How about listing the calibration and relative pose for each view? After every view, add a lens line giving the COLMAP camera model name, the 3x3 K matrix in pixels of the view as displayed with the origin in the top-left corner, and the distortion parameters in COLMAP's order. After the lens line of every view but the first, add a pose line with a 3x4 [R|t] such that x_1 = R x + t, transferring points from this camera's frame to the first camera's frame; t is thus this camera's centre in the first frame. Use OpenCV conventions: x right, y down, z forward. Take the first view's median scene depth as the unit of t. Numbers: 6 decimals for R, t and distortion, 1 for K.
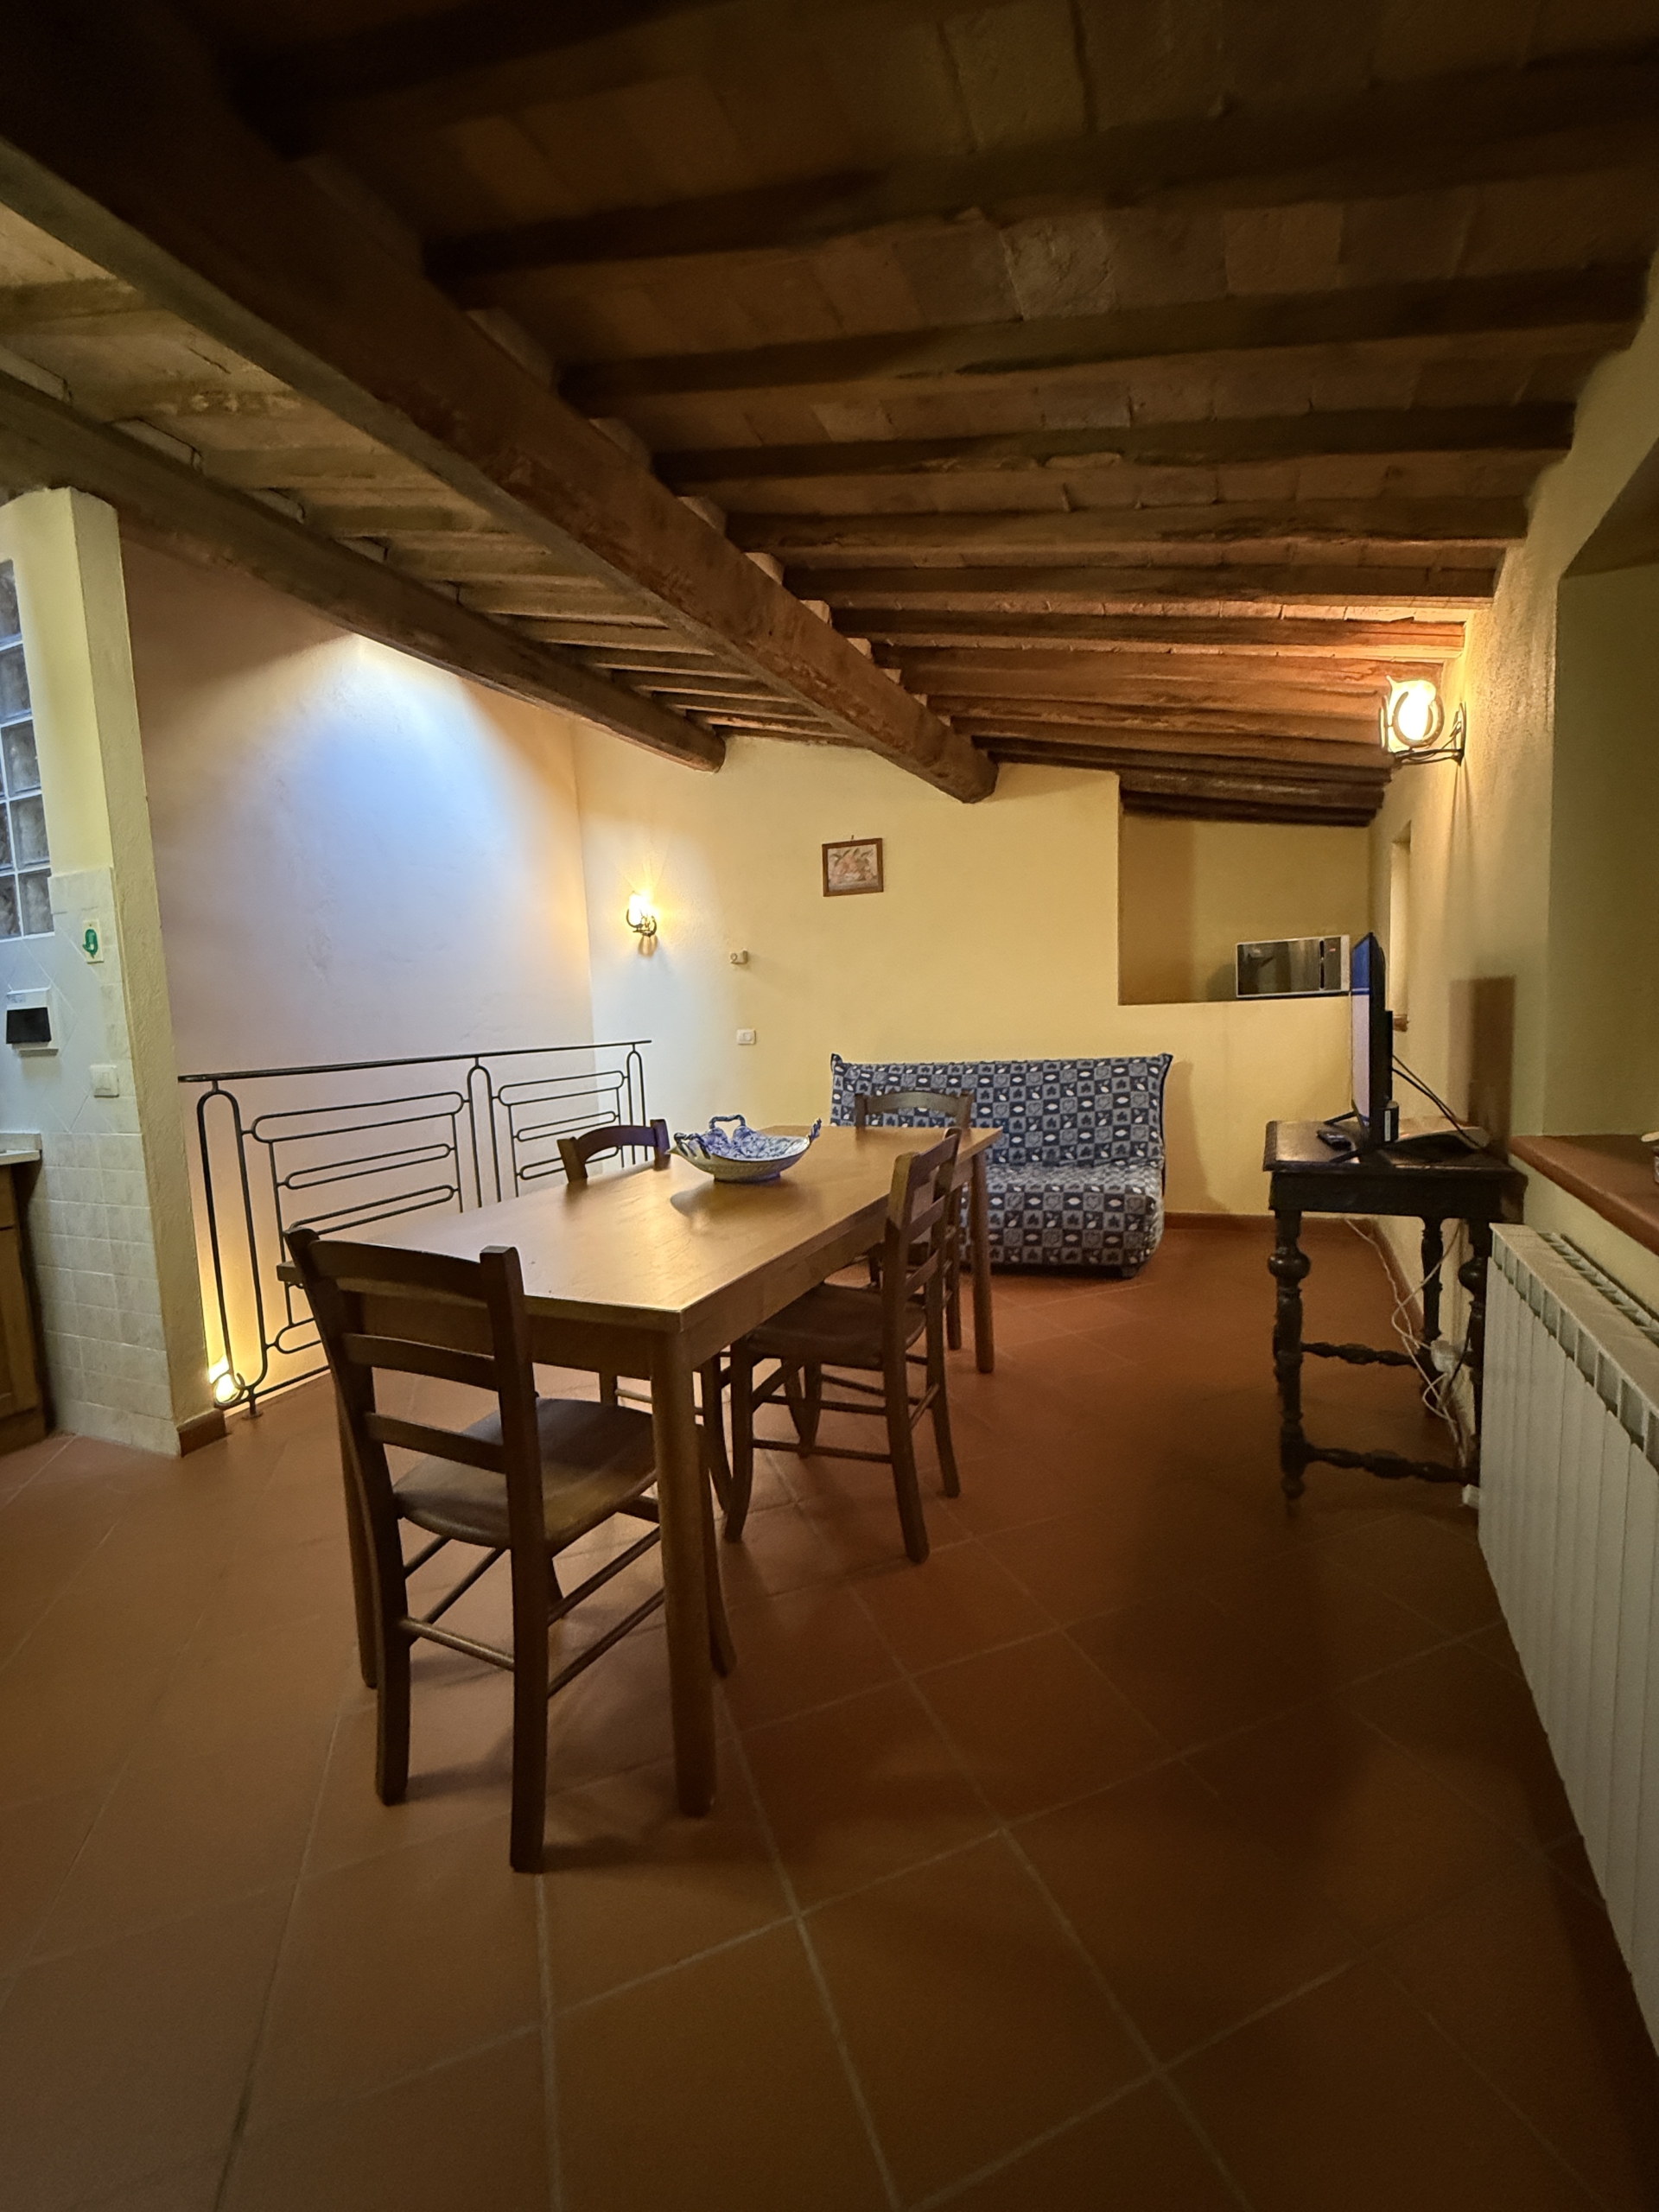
lens RADIAL K [[884.8, 0, 826.6], [0, 884.8, 1102.2], [0, 0, 1]] dist [0.000975, -0.000377]
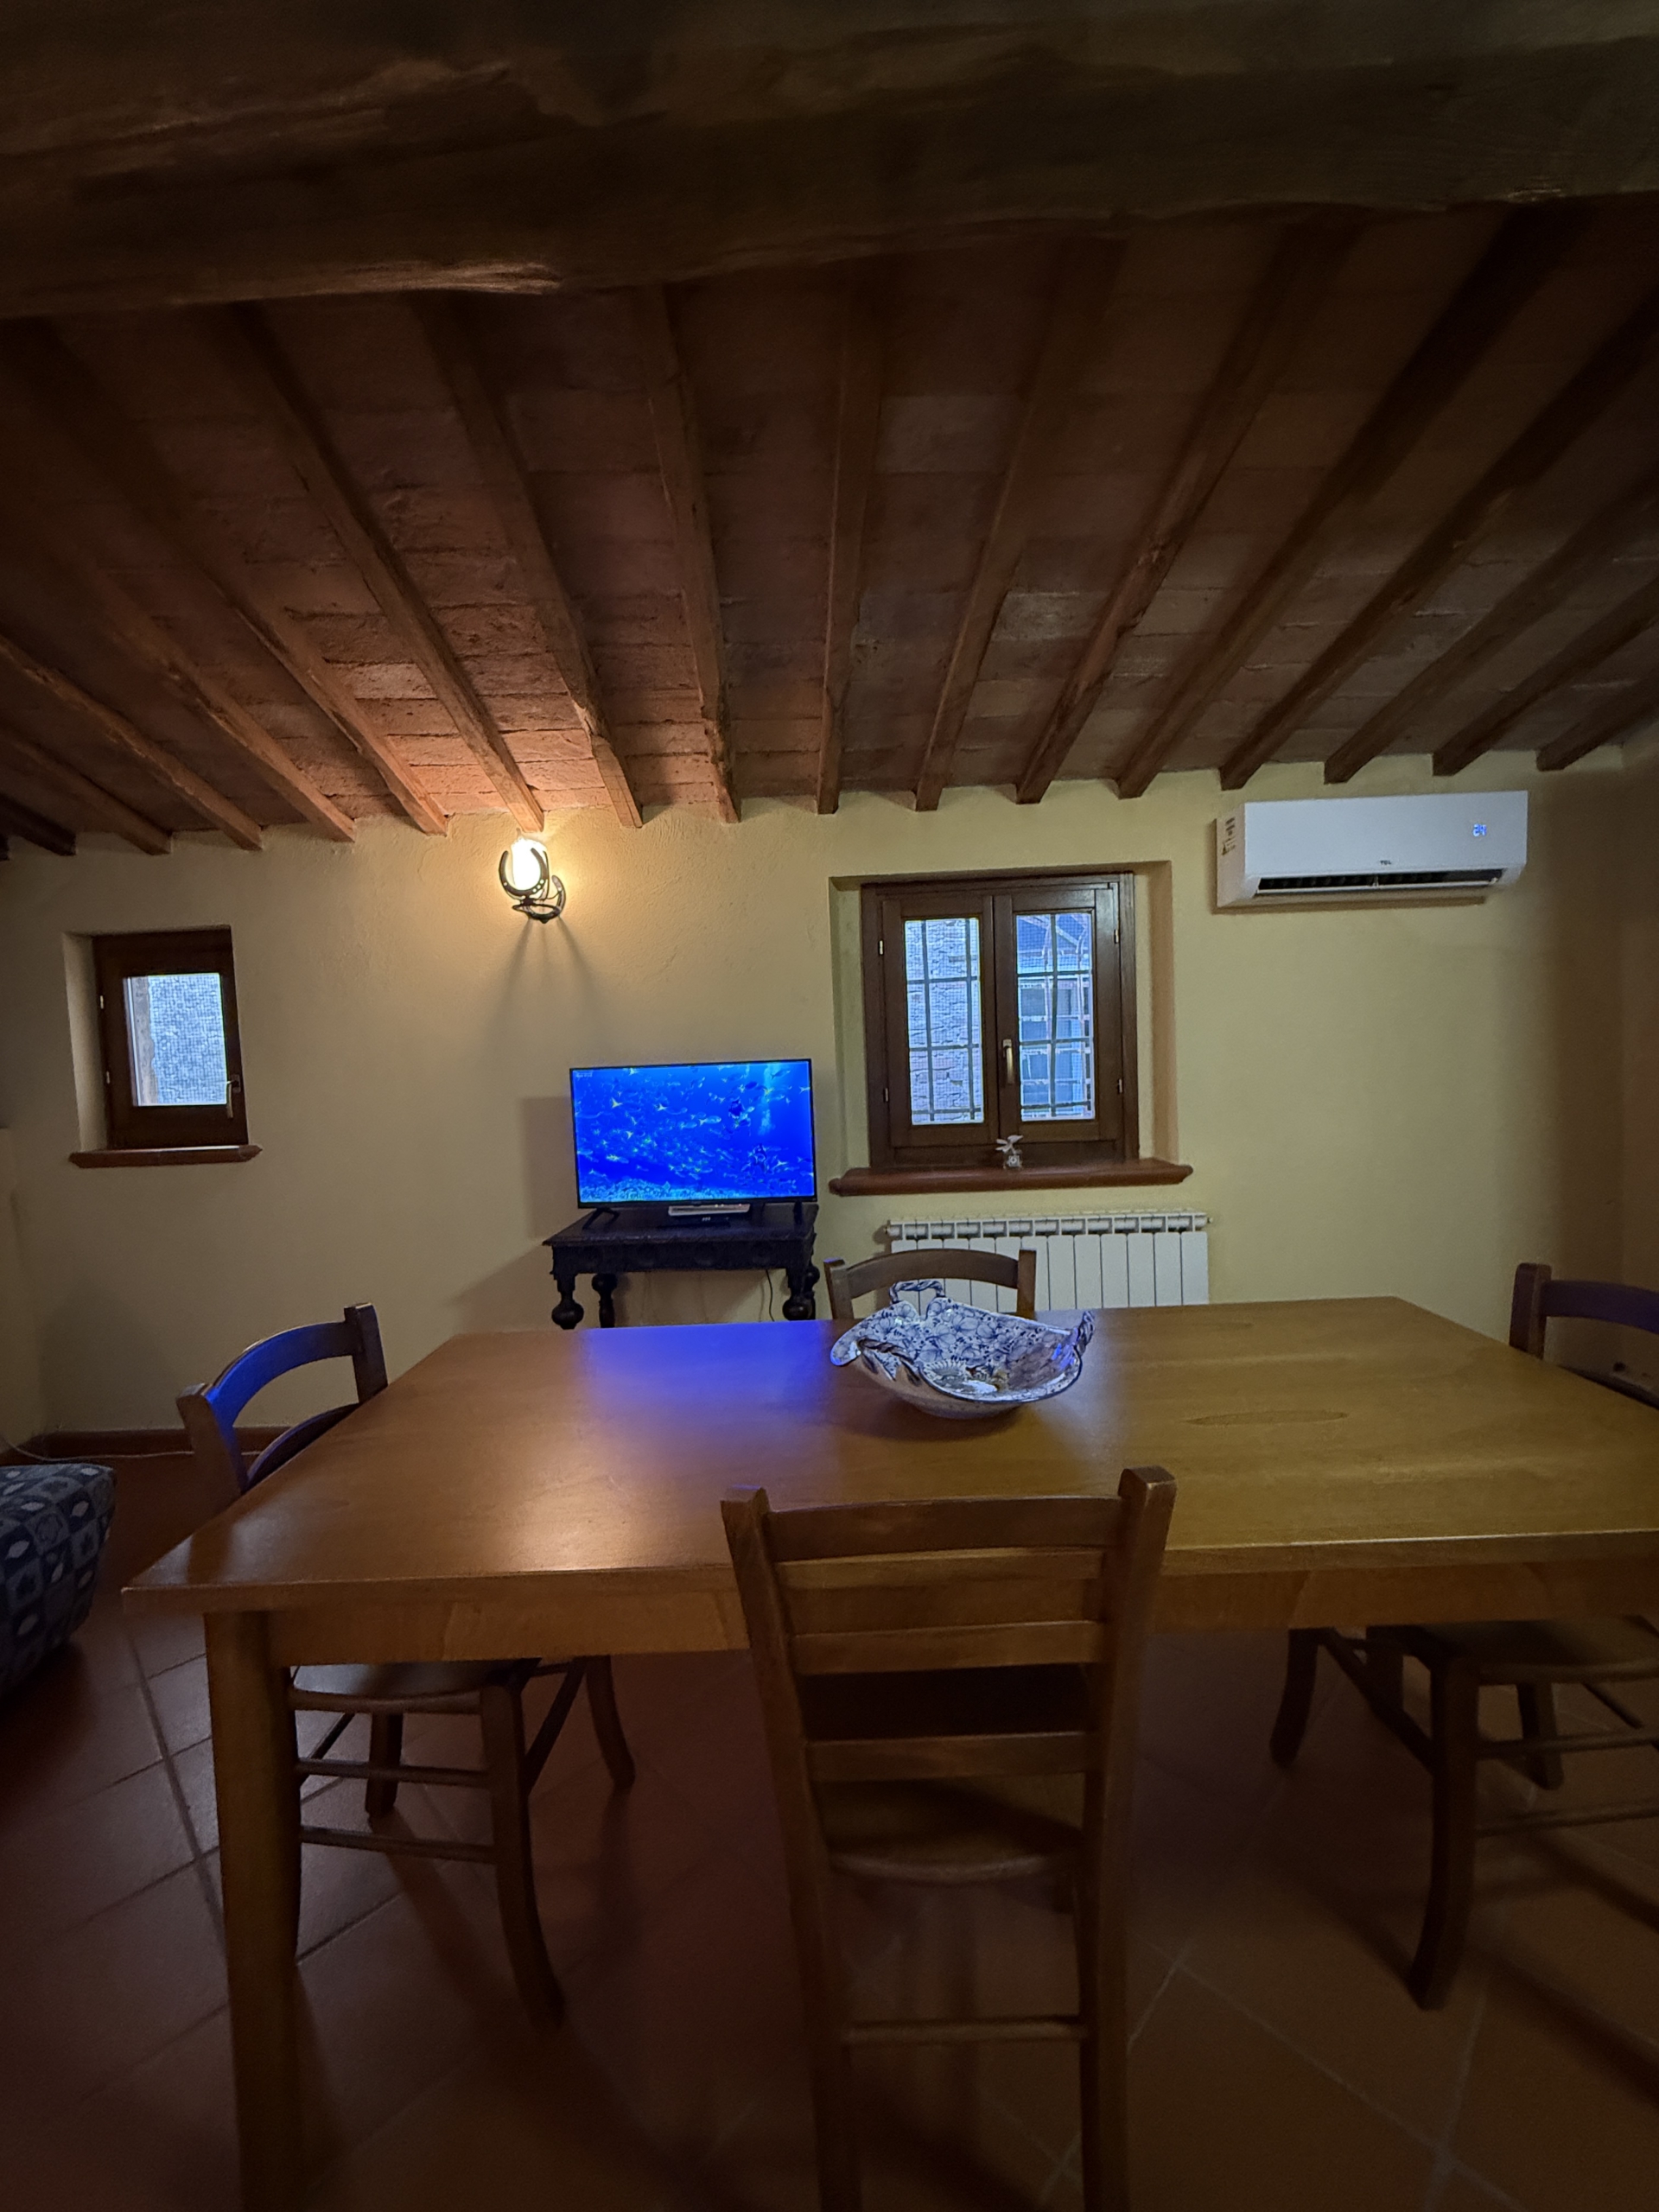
lens RADIAL K [[892.7, 0, 829.6], [0, 892.7, 1102.7], [0, 0, 1]] dist [-0.000425, -0.000276]
pose [[-0.415134, 0.006491, 0.909737, -0.495483], [0.144793, 0.987700, 0.059025, -0.132280], [-0.898164, 0.156226, -0.410968, 1.044478]]
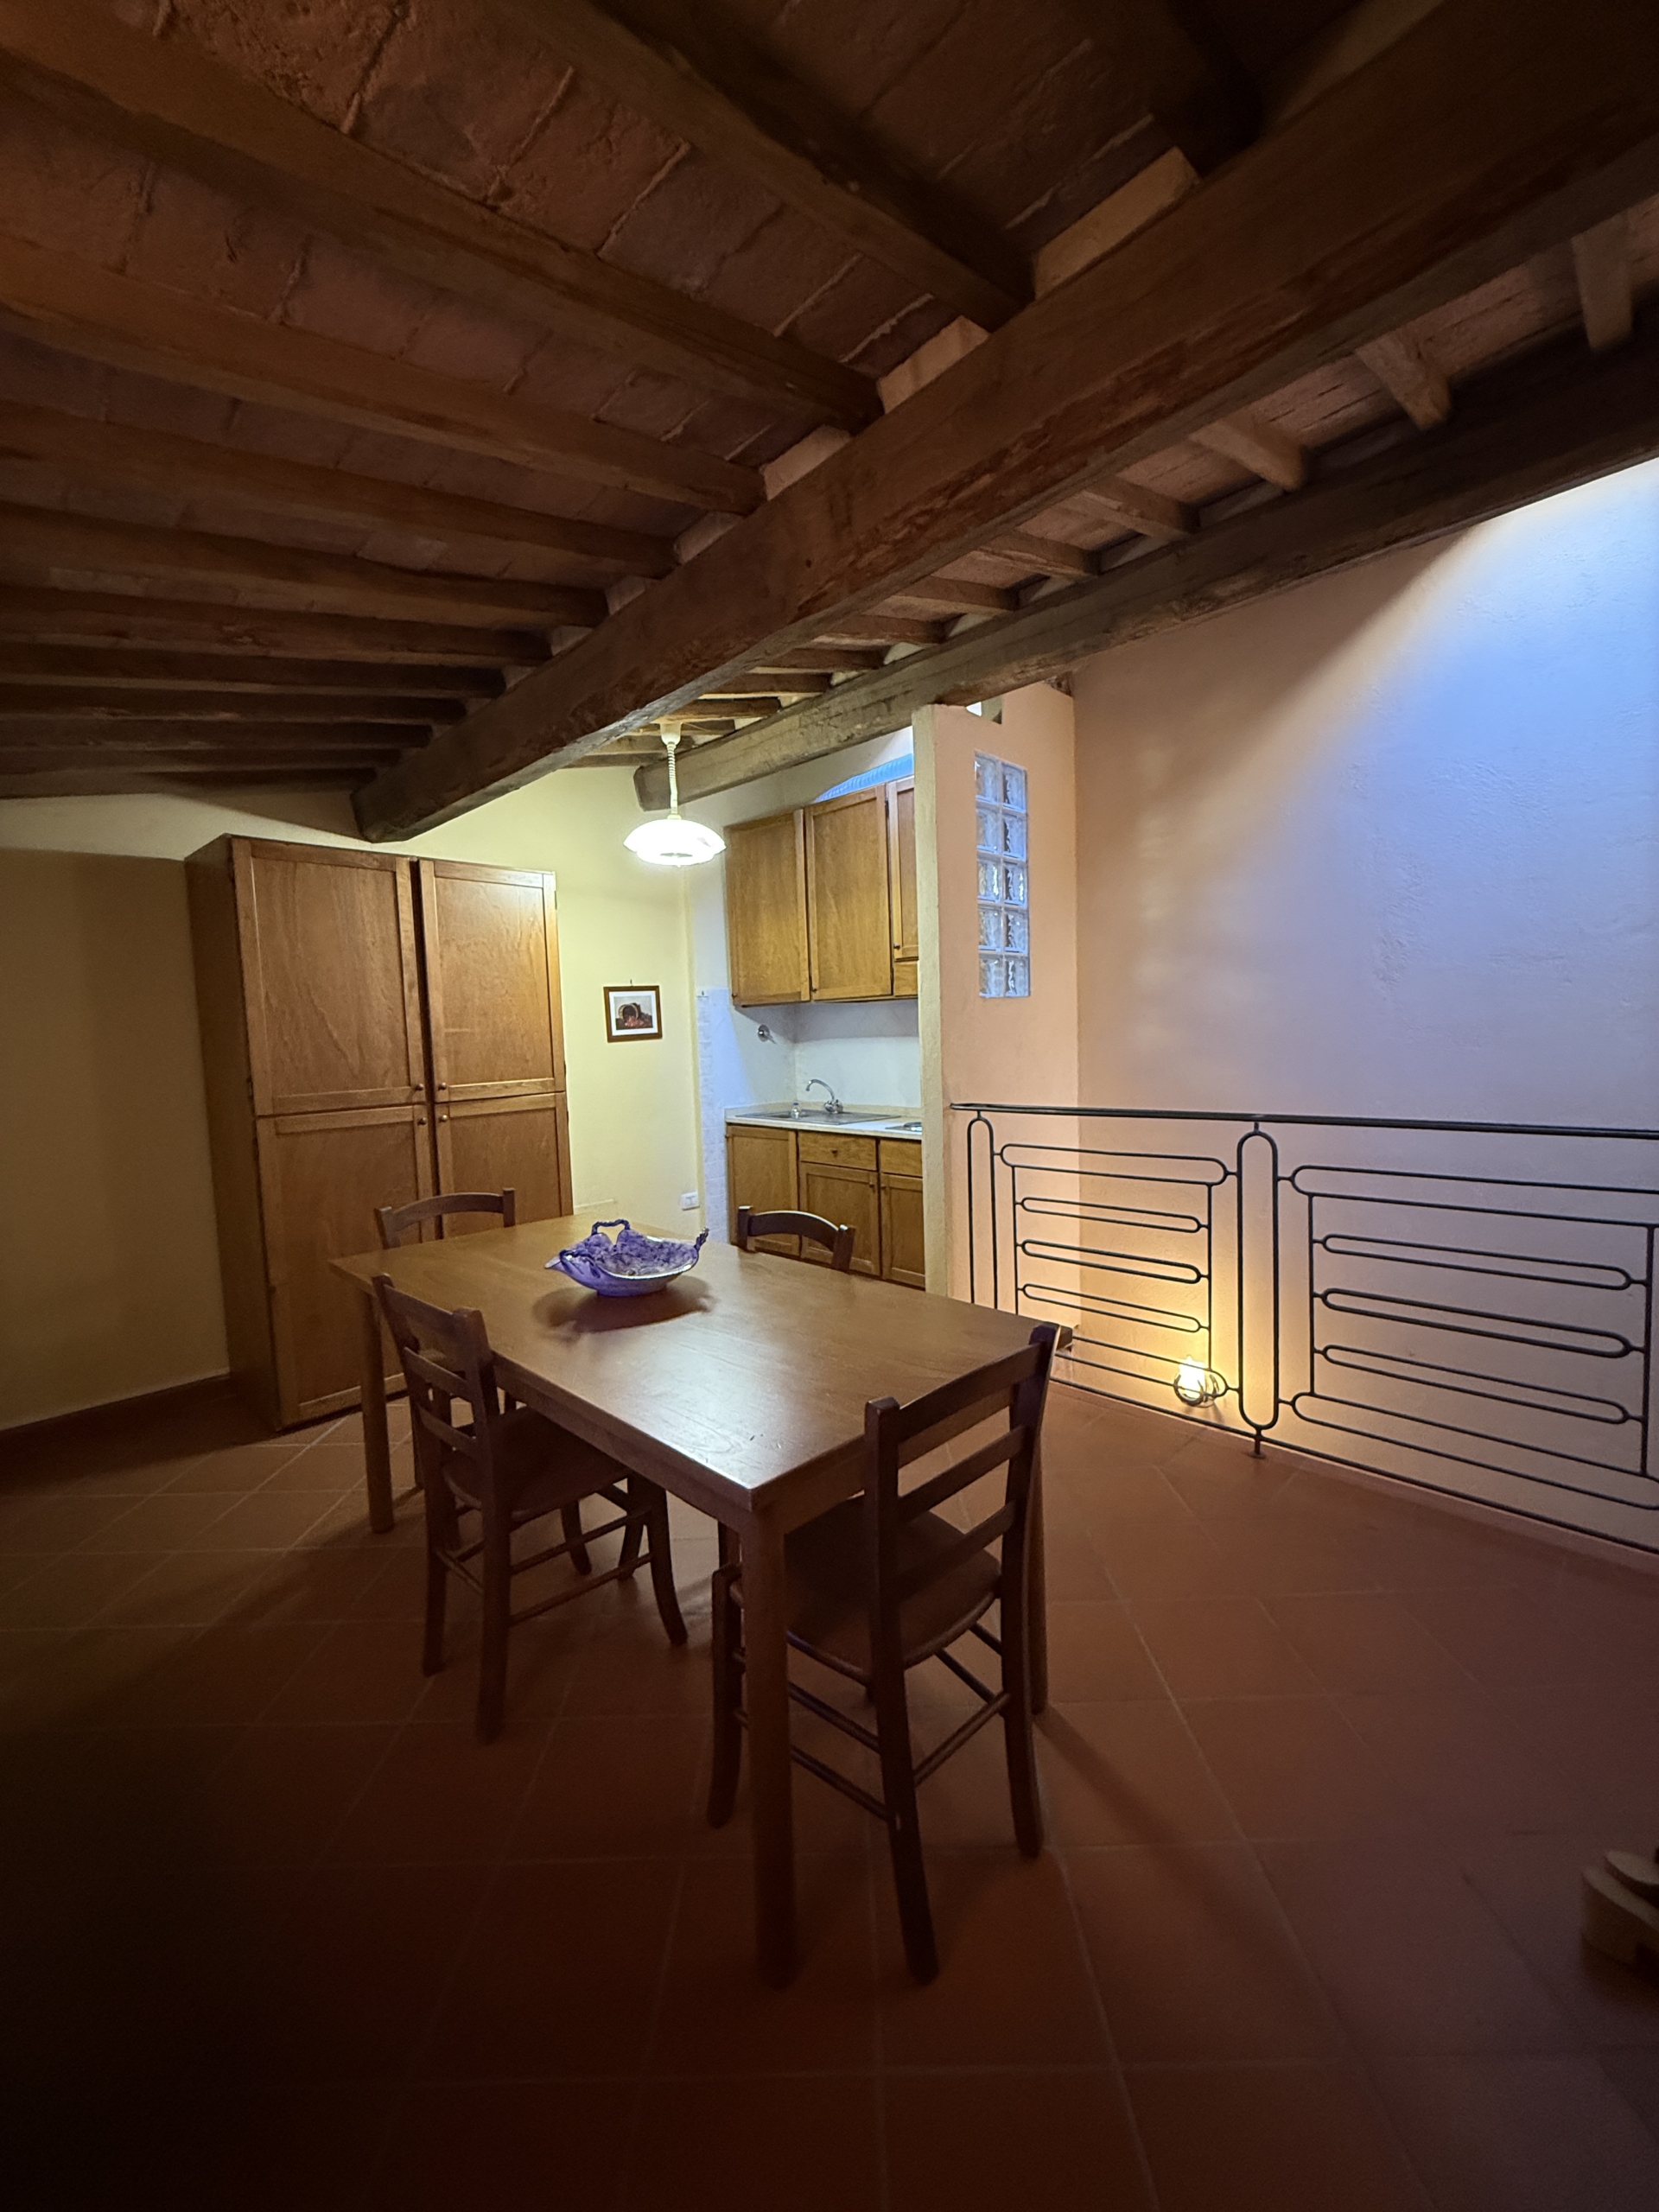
lens RADIAL K [[892.7, 0, 829.6], [0, 892.7, 1102.7], [0, 0, 1]] dist [-0.000425, -0.000276]
pose [[-0.354838, 0.130718, -0.925744, 0.579370], [-0.041689, 0.986980, 0.155345, -0.223627], [0.933998, 0.093716, -0.344769, 1.220915]]
